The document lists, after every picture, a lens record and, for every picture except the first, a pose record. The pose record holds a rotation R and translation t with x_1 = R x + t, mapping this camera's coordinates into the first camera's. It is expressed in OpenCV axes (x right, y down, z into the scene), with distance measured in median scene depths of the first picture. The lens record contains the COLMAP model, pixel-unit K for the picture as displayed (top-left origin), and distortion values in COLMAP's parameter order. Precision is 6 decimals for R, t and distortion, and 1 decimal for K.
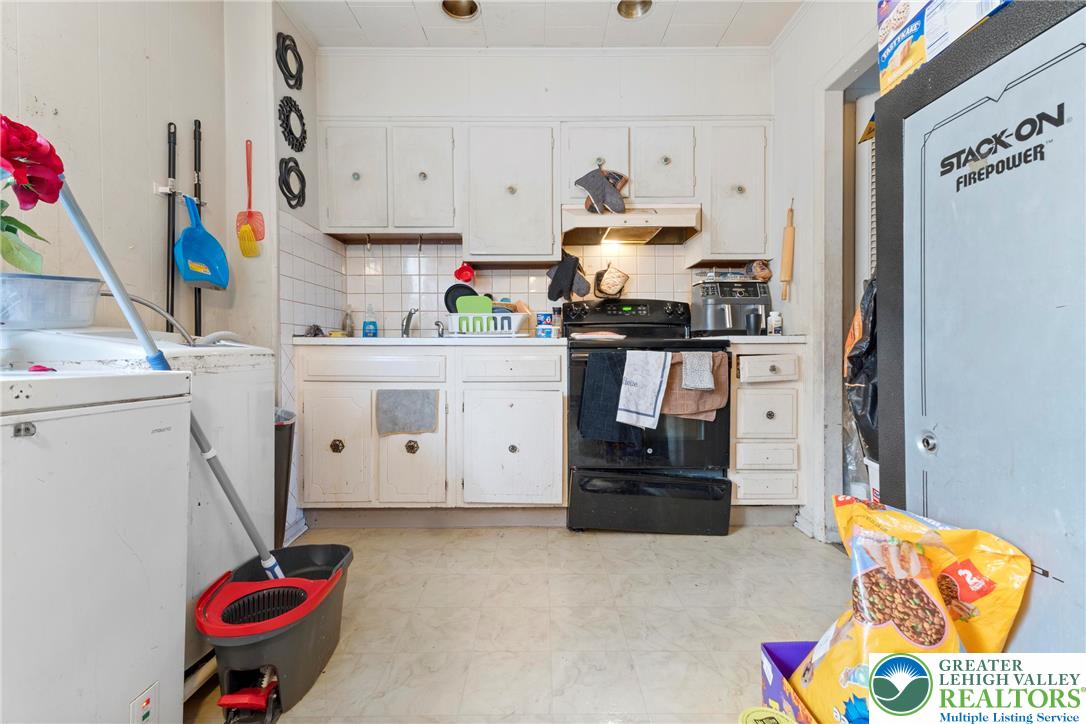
lens RADIAL K [[457.2, 0, 543.3], [0, 457.2, 350.8], [0, 0, 1]] dist [0.001008, 0.000309]
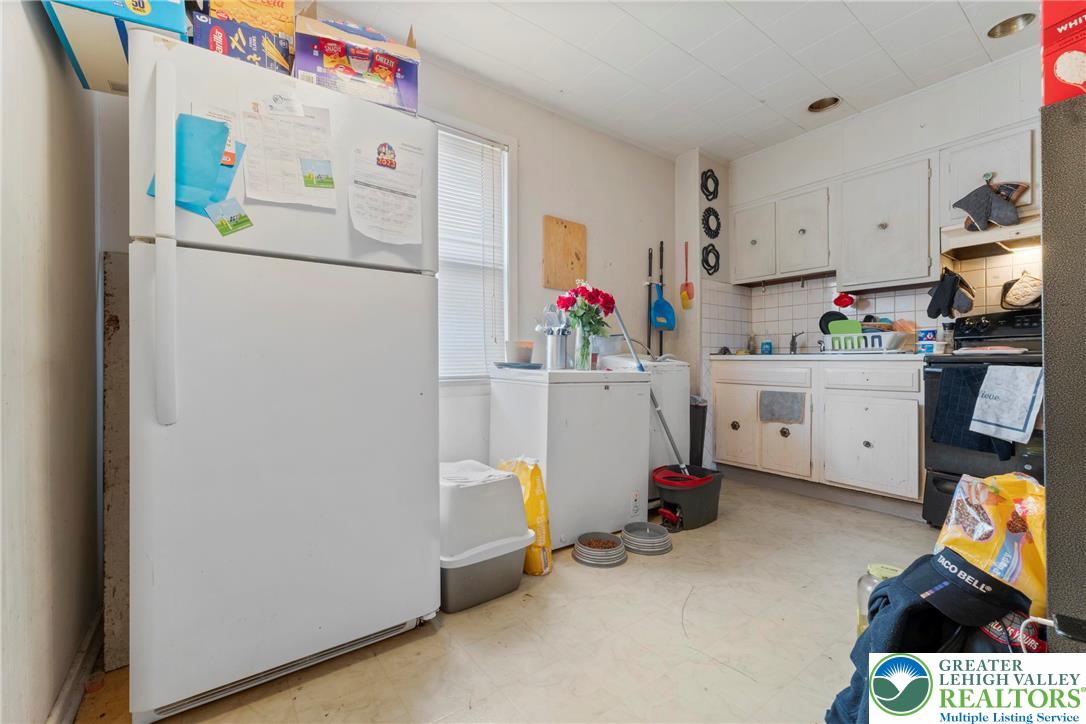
lens RADIAL K [[457.2, 0, 543.7], [0, 457.2, 361.9], [0, 0, 1]] dist [0.001008, 0.000309]
pose [[0.589311, 0.003843, -0.807897, 0.411692], [-0.005227, 0.999986, 0.000944, -0.004204], [0.807889, 0.003666, 0.589323, -0.428371]]
